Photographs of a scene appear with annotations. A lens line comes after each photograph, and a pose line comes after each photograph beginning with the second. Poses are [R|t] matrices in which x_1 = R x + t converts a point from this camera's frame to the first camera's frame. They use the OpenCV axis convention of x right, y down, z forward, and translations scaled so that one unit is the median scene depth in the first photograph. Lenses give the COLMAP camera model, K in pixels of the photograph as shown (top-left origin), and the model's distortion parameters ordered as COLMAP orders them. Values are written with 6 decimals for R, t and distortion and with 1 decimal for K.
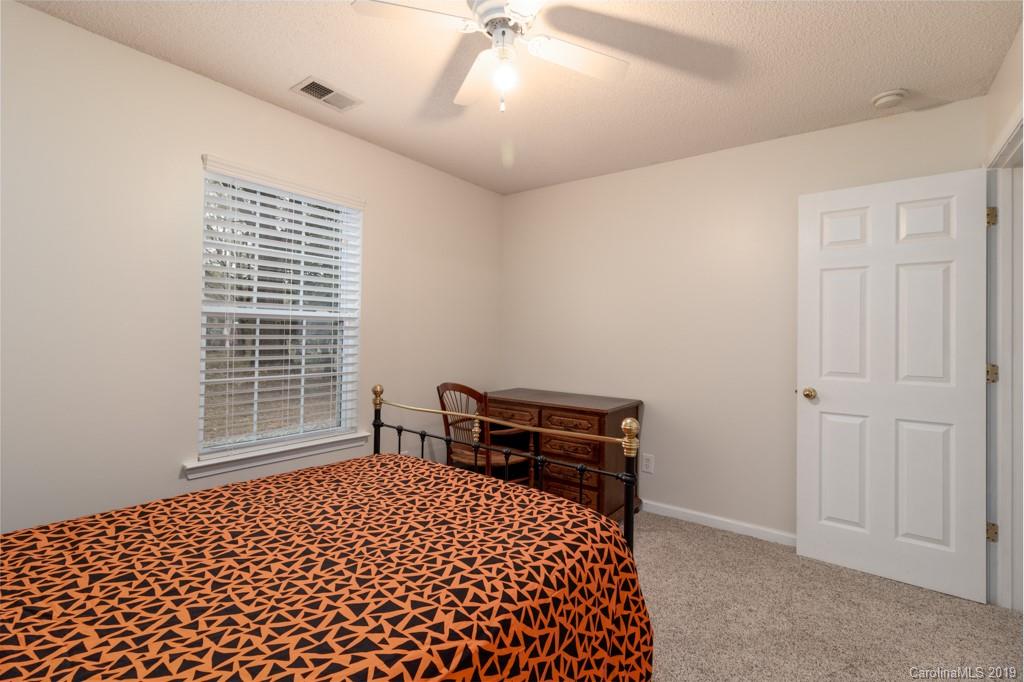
lens RADIAL K [[470.8, 0, 513.6], [0, 470.8, 336.8], [0, 0, 1]] dist [0.003275, -0.001061]
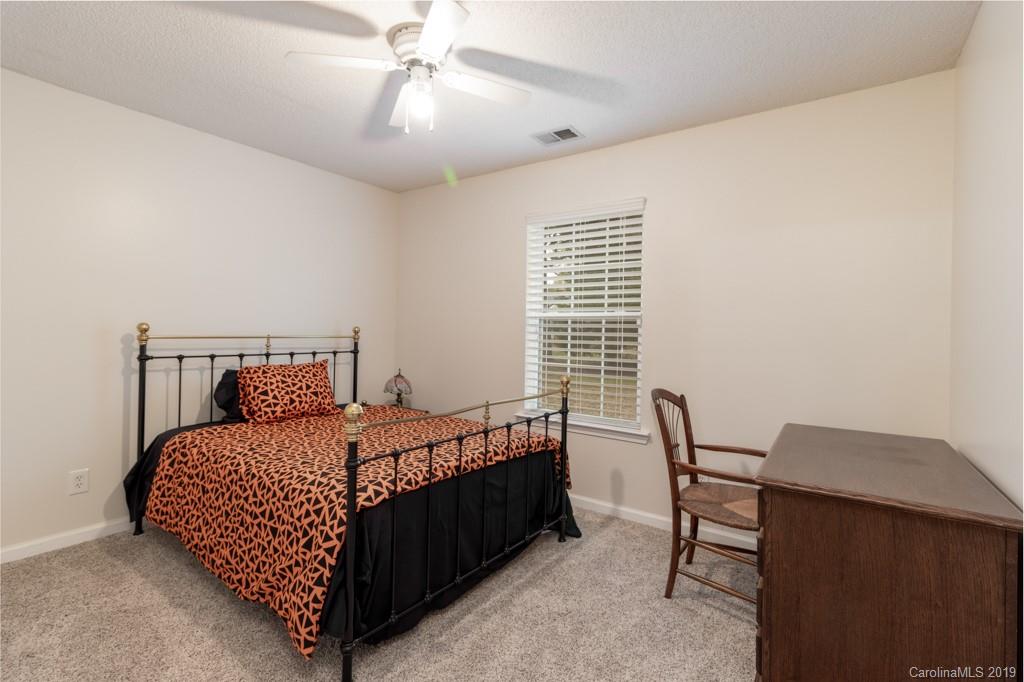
lens RADIAL K [[470.8, 0, 513.6], [0, 470.8, 336.5], [0, 0, 1]] dist [0.003275, -0.001061]
pose [[0.039804, -0.000520, -0.999207, 1.397796], [-0.023478, 0.999723, -0.001456, 0.024506], [0.998932, 0.023518, 0.039781, 1.431960]]
